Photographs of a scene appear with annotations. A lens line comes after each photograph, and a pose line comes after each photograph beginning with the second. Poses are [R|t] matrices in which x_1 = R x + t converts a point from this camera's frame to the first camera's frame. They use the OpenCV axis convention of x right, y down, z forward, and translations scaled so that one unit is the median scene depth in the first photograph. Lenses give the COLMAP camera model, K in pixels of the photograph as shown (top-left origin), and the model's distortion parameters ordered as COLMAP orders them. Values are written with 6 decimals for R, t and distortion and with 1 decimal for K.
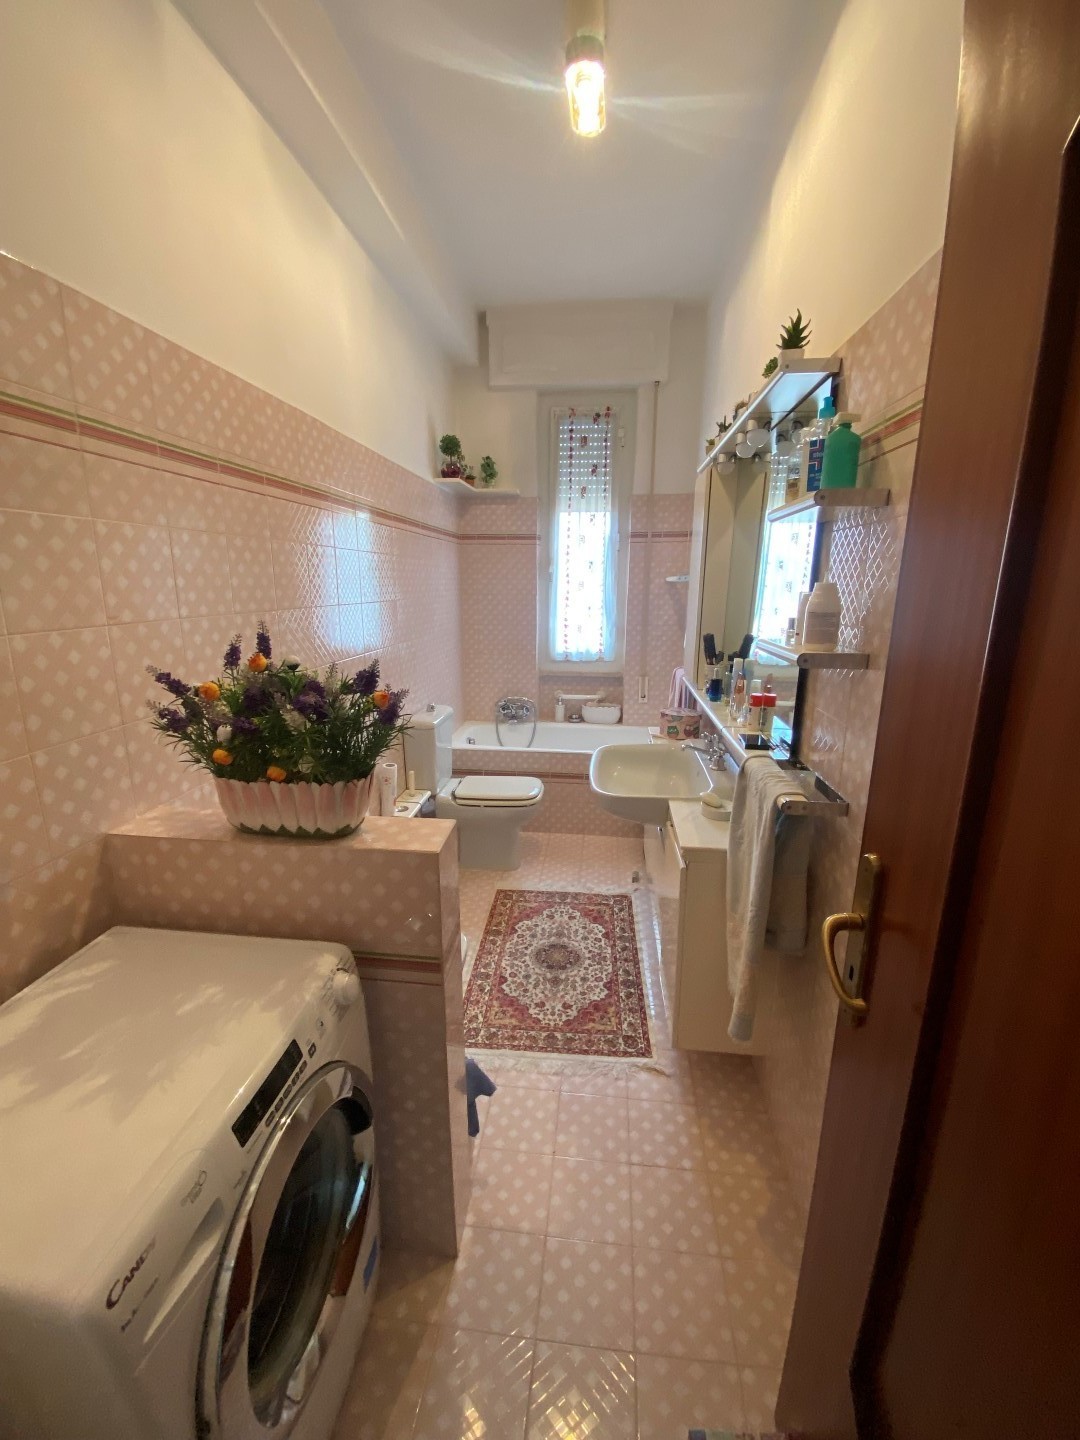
lens RADIAL K [[586.8, 0, 536.1], [0, 586.8, 725.2], [0, 0, 1]] dist [-0.007322, -0.008542]
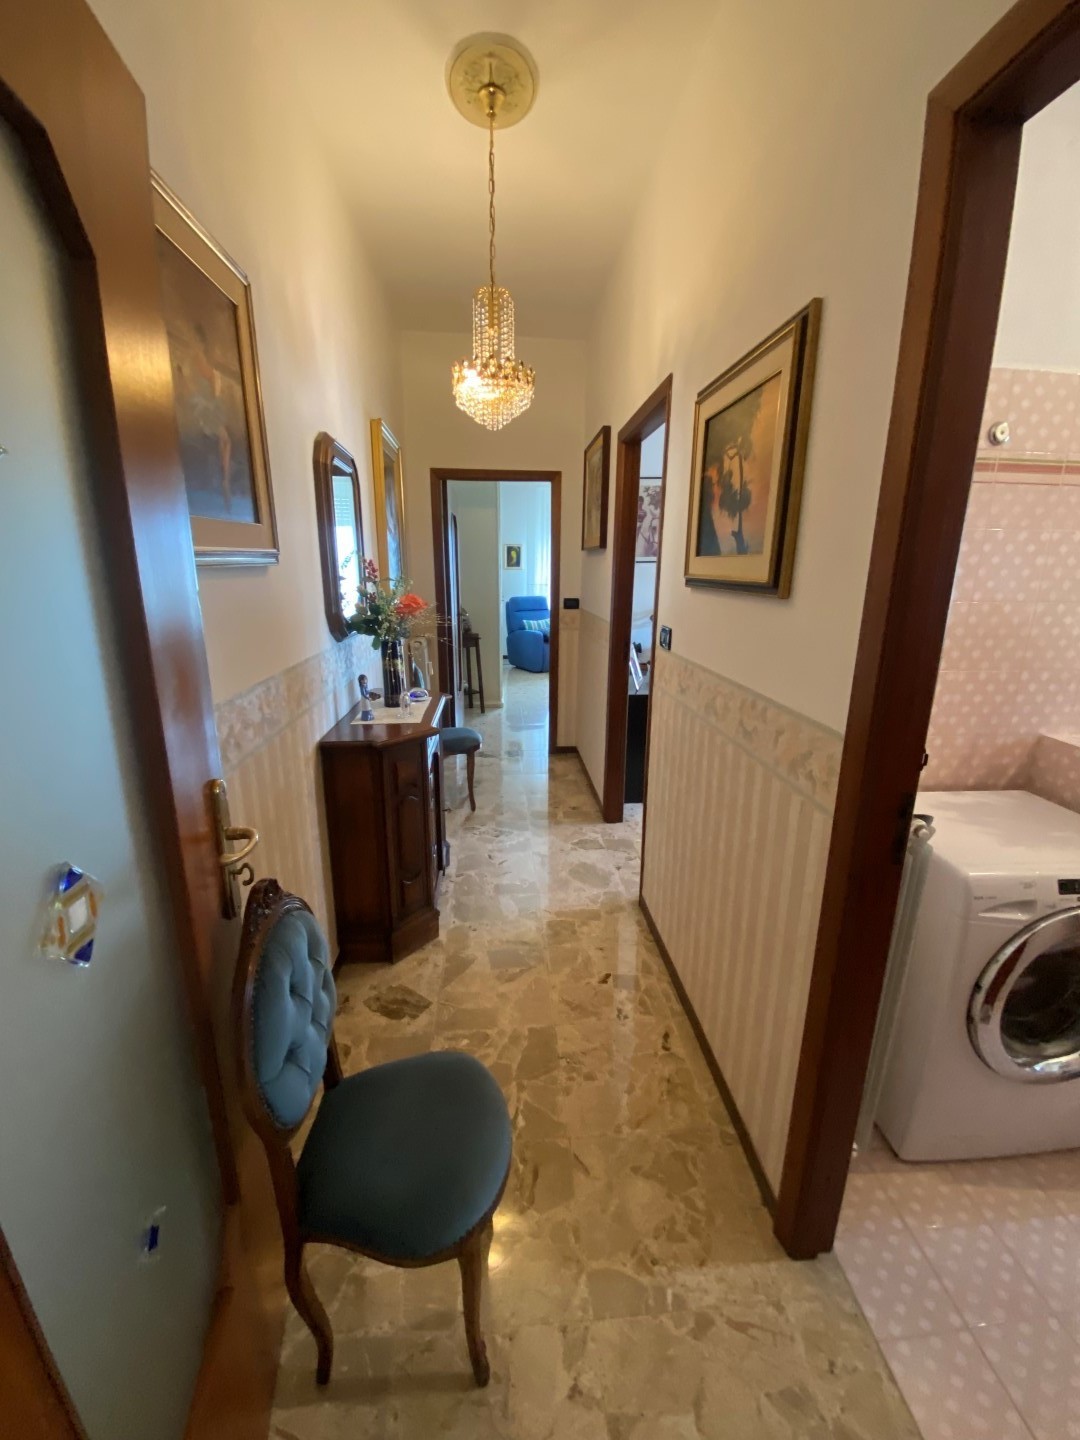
lens RADIAL K [[586.8, 0, 542.3], [0, 586.8, 716.5], [0, 0, 1]] dist [-0.007322, -0.008542]
pose [[0.191304, 0.243142, -0.950939, 0.497269], [-0.239190, 0.951173, 0.195083, 0.166201], [0.951941, 0.190135, 0.240120, -0.690914]]
